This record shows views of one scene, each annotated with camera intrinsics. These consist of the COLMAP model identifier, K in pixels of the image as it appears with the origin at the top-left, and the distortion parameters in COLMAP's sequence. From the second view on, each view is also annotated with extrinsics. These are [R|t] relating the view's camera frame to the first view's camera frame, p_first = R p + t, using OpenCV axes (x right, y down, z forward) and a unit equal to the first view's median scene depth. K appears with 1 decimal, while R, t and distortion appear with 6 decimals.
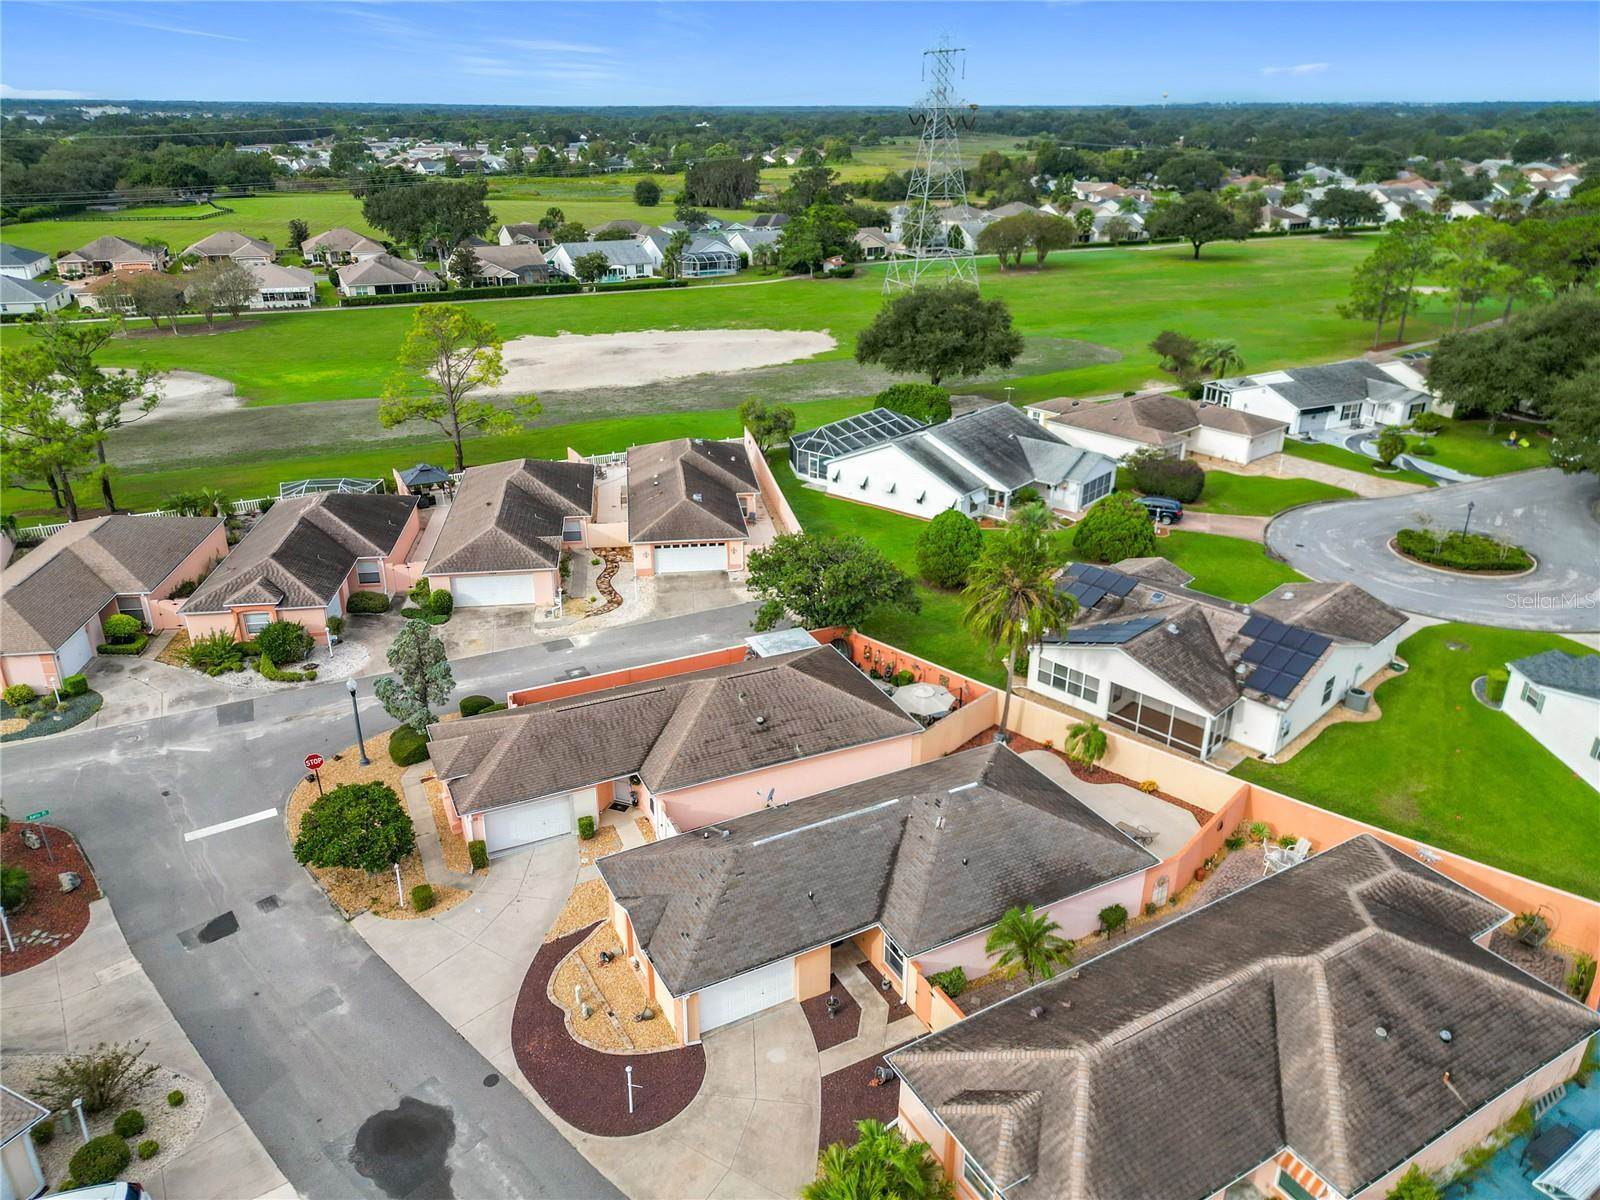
lens RADIAL K [[1115.6, 0, 800.0], [0, 1115.6, 600.0], [0, 0, 1]] dist [0.081293, -0.076092]
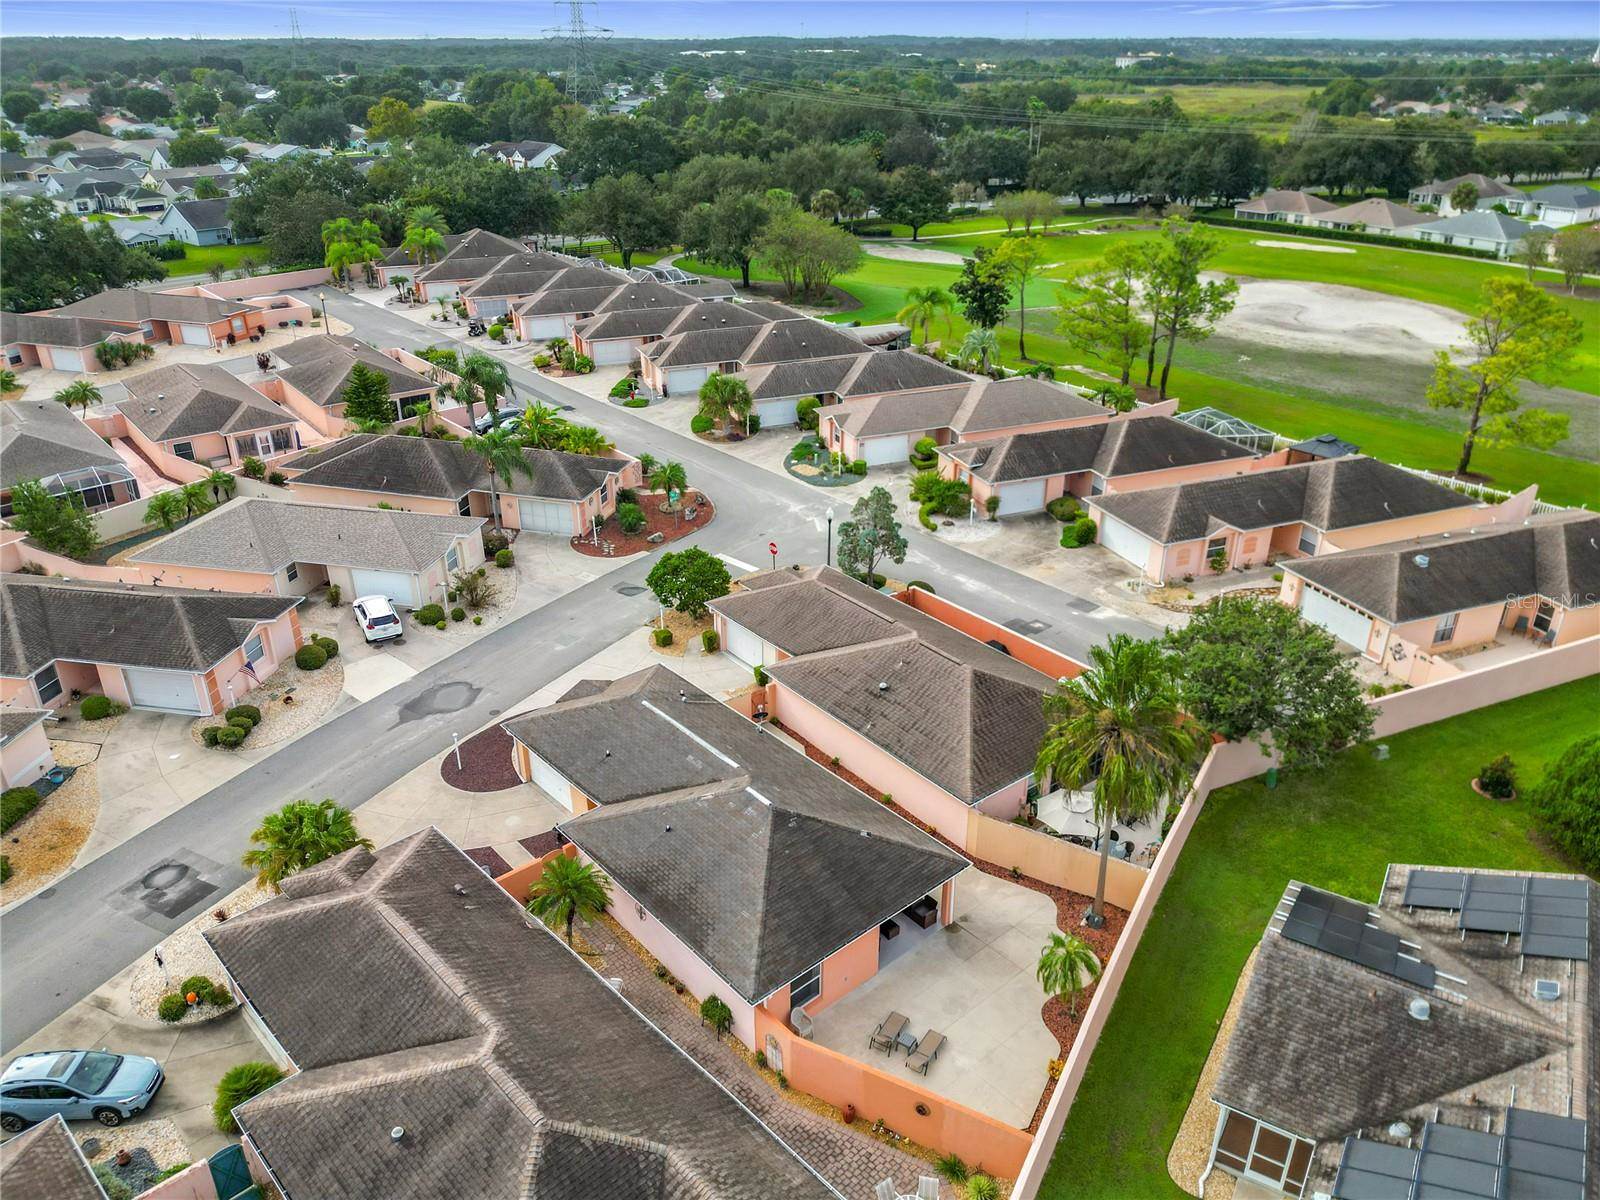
lens RADIAL K [[1154.7, 0, 797.6], [0, 1154.7, 601.2], [0, 0, 1]] dist [0.032815, -0.059683]
pose [[0.228949, 0.419747, -0.878291, 0.436250], [-0.385287, 0.867649, 0.314227, -0.131609], [0.893944, 0.266452, 0.360371, 0.314360]]
